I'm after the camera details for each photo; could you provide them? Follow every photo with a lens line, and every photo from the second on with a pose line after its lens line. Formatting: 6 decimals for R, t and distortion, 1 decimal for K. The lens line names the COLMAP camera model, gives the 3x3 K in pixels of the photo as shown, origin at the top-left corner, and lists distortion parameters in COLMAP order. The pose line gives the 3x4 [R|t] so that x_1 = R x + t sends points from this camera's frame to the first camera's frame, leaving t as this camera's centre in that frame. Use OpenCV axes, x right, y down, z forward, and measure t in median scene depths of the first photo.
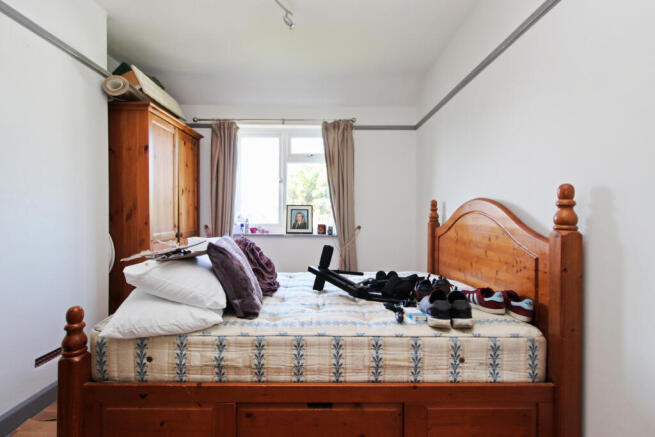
lens RADIAL K [[314.3, 0, 326.8], [0, 314.3, 219.8], [0, 0, 1]] dist [-0.001322, 0.002241]
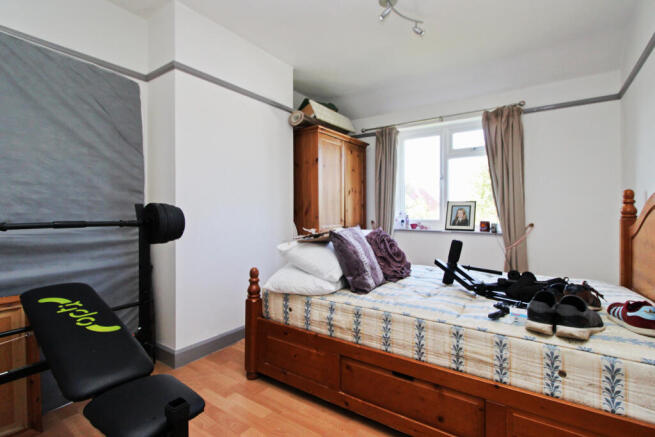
lens RADIAL K [[314.3, 0, 330.8], [0, 314.3, 214.8], [0, 0, 1]] dist [-0.001322, 0.002241]
pose [[0.821792, -0.000437, -0.569787, 0.246713], [-0.006463, 0.999928, -0.010088, 0.013890], [0.569751, 0.011972, 0.821730, -0.049566]]
